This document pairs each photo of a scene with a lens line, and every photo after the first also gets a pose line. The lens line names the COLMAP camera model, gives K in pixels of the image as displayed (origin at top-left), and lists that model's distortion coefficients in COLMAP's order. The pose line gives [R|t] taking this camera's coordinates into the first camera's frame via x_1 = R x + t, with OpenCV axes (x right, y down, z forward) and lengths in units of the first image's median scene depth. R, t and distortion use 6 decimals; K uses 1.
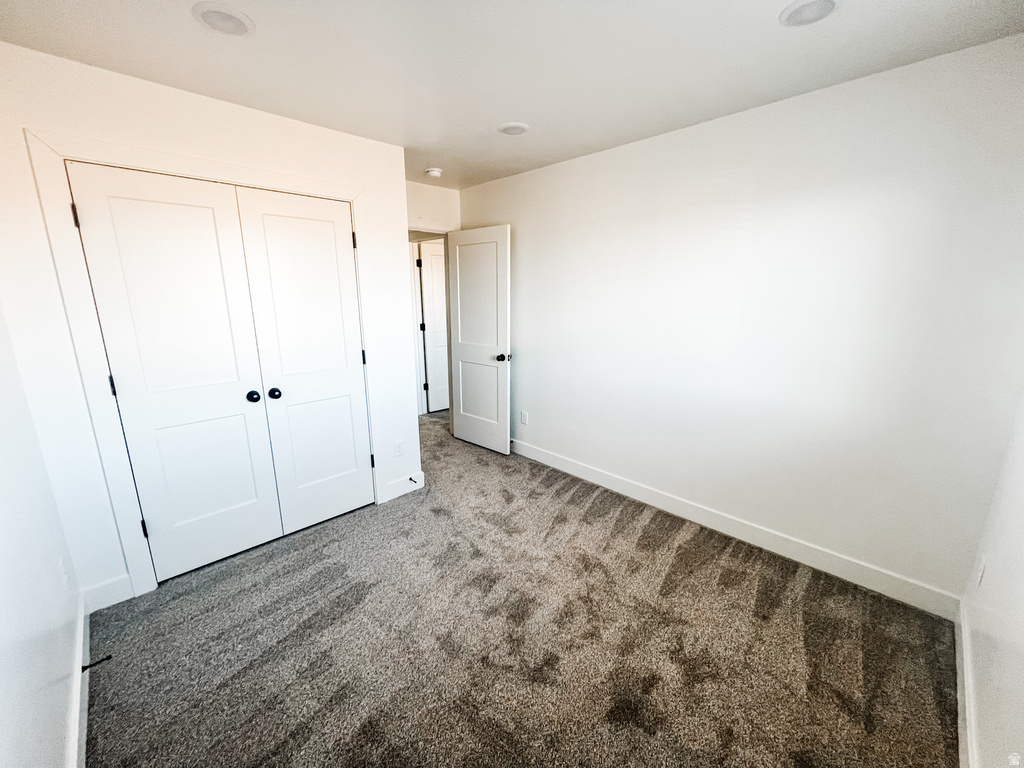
lens RADIAL K [[416.4, 0, 510.9], [0, 416.4, 383.9], [0, 0, 1]] dist [-0.002006, -0.000171]
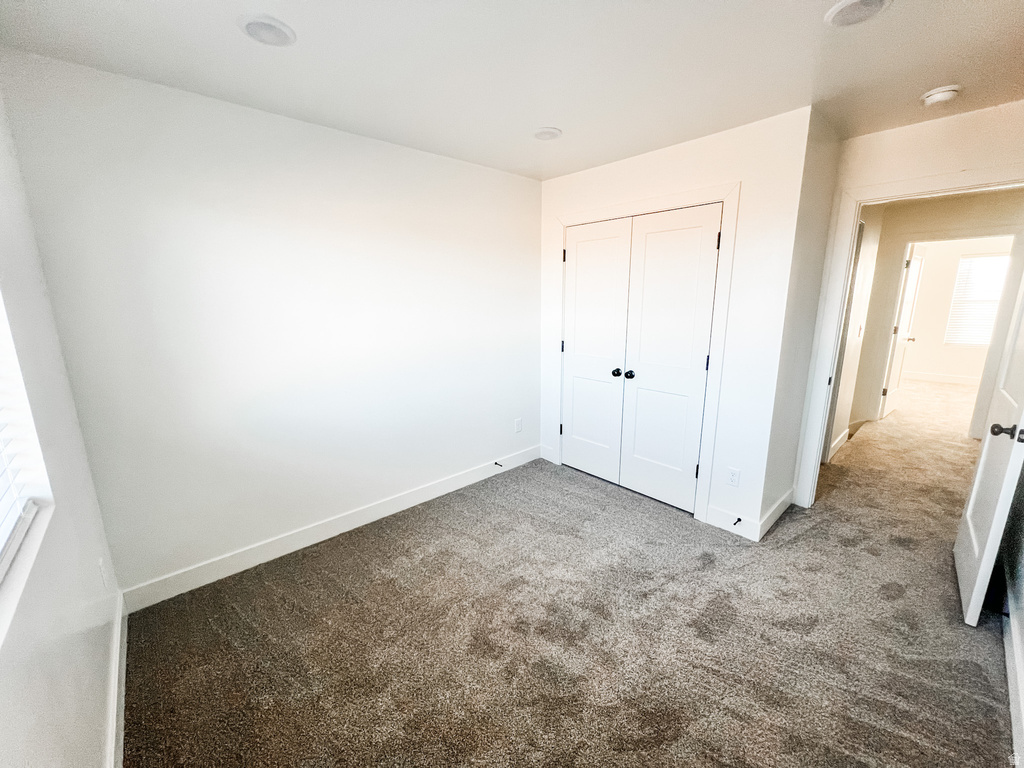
lens RADIAL K [[407.9, 0, 506.5], [0, 407.9, 383.7], [0, 0, 1]] dist [0.001531, 0.000416]
pose [[-0.048159, 0.214623, -0.975509, 0.667634], [-0.210783, 0.952464, 0.219959, -0.144173], [0.976346, 0.216213, -0.000631, 0.626646]]
